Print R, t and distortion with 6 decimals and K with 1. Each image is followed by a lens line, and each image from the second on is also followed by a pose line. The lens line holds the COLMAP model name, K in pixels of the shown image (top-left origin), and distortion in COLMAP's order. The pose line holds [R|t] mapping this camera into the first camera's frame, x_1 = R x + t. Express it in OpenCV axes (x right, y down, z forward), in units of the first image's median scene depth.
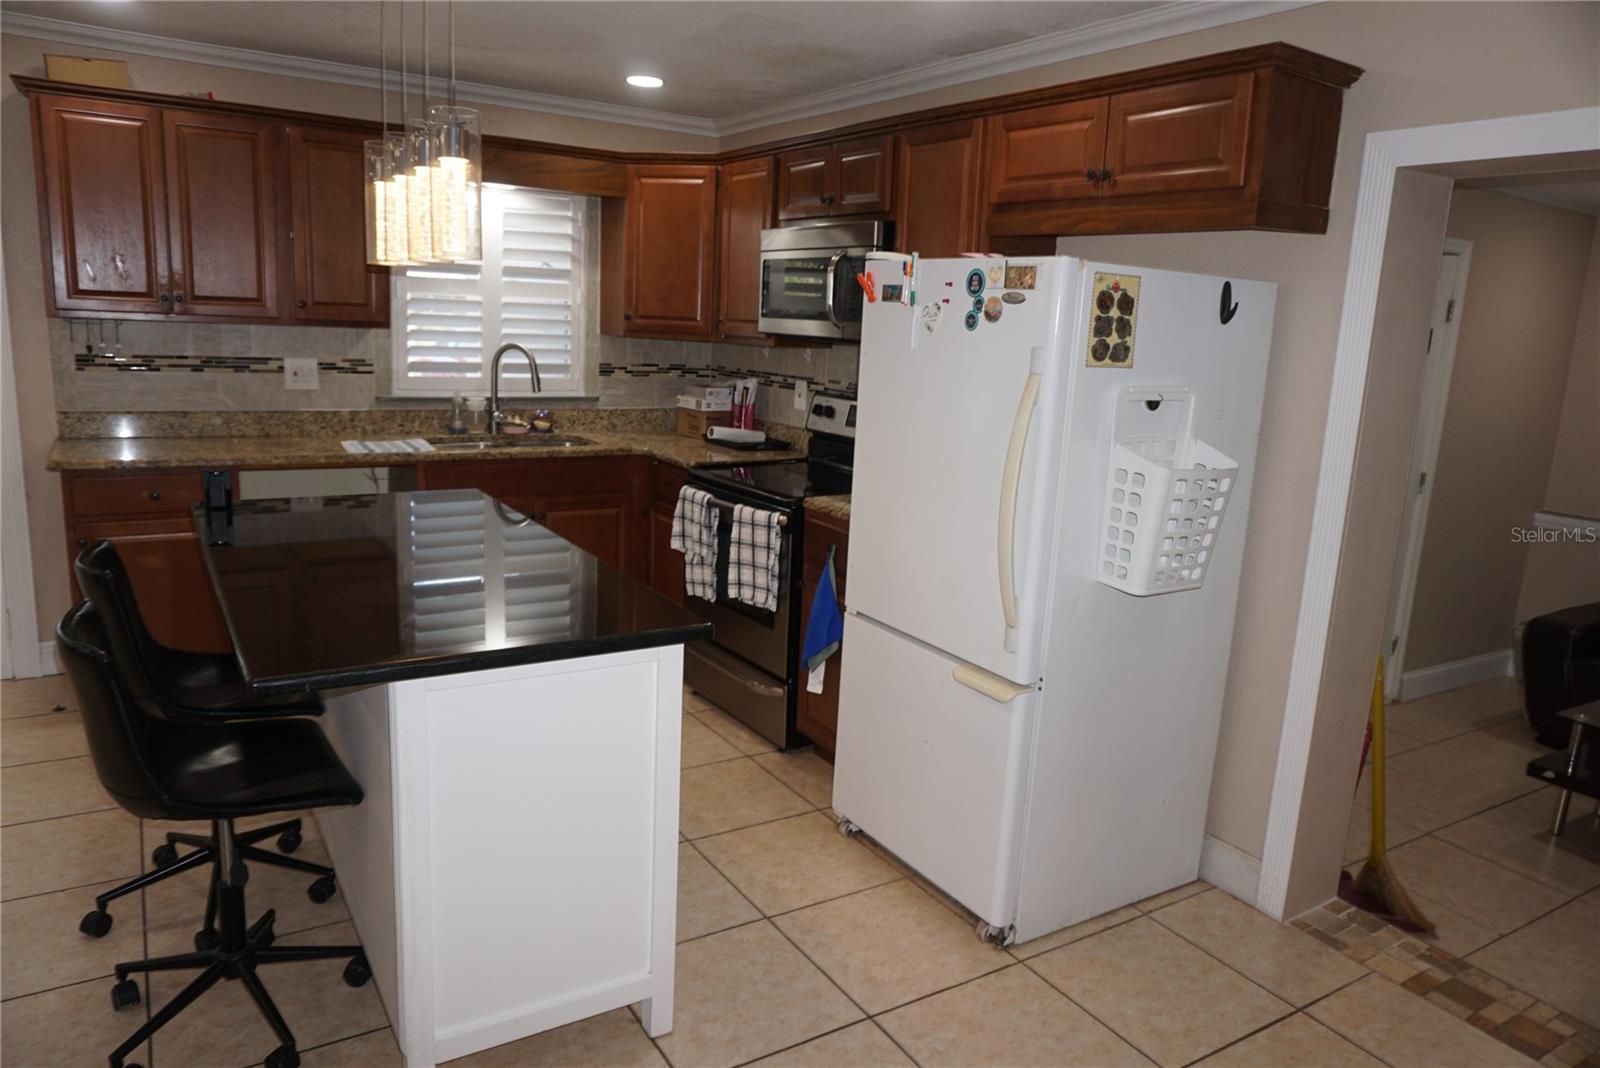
lens RADIAL K [[1079.4, 0, 801.7], [0, 1079.4, 527.6], [0, 0, 1]] dist [-0.026679, 0.022321]
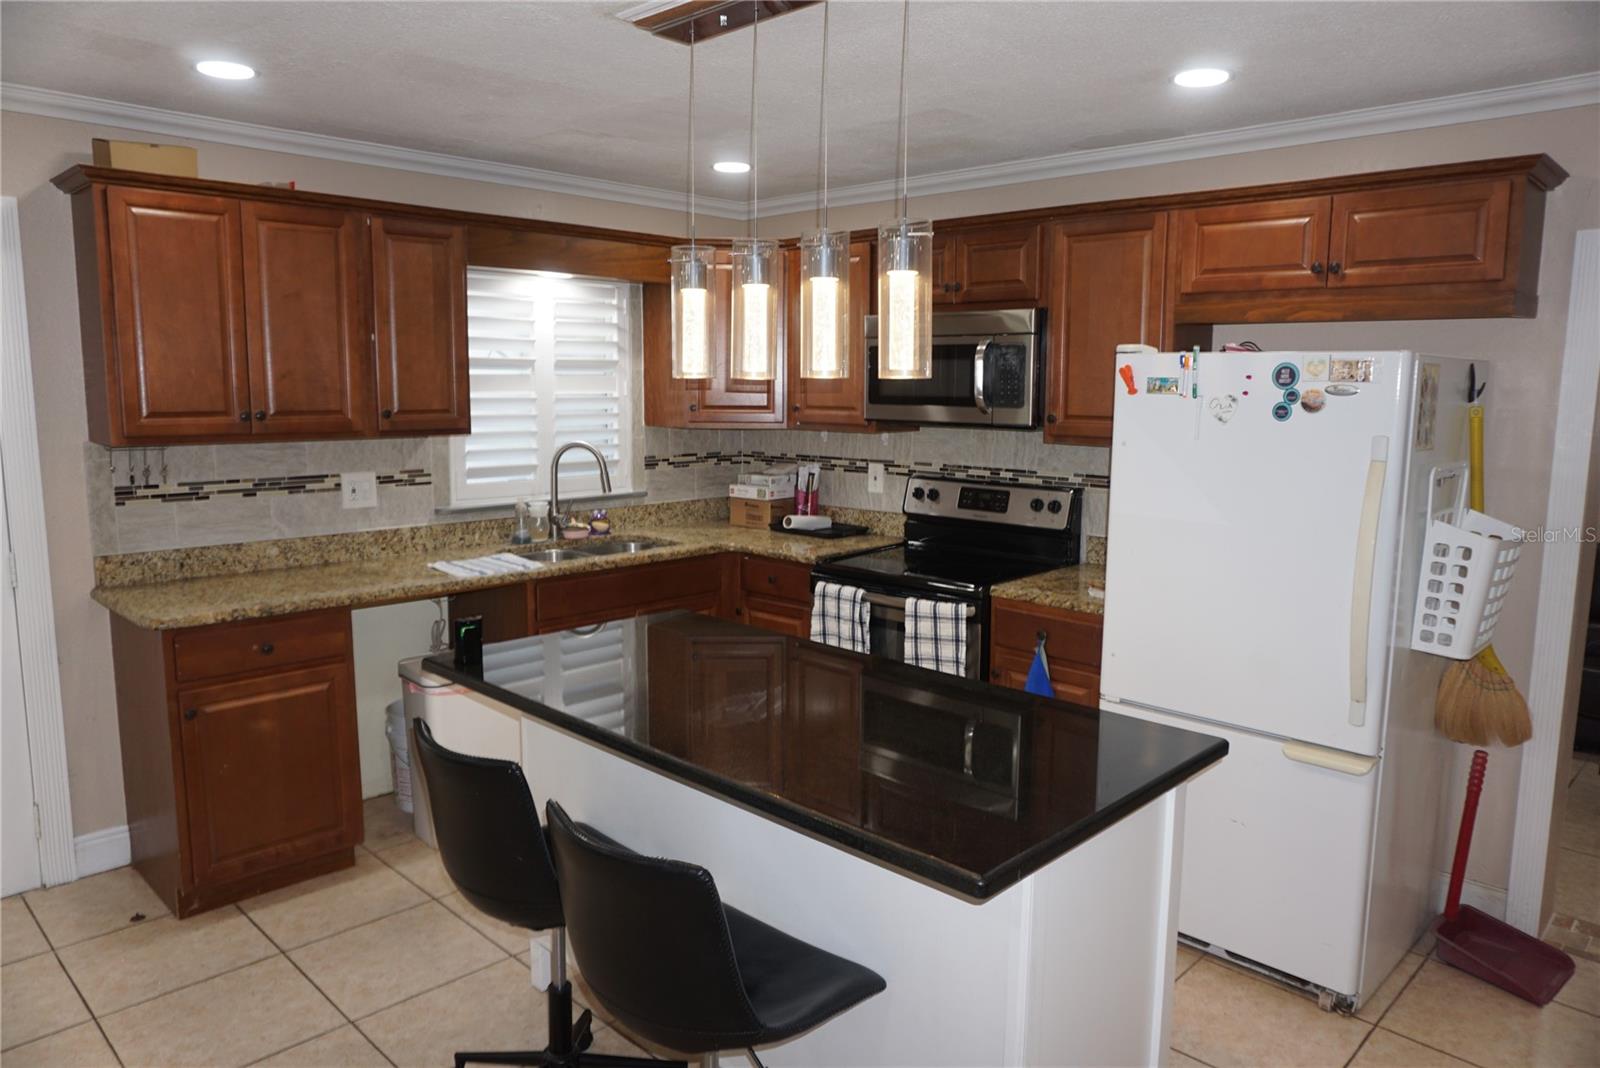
lens RADIAL K [[1079.4, 0, 797.3], [0, 1079.4, 535.7], [0, 0, 1]] dist [-0.026679, 0.022321]
pose [[0.970524, -0.074294, 0.229269, -0.332779], [0.084267, 0.995863, -0.034008, -0.047117], [-0.225794, 0.052325, 0.972769, 0.062434]]
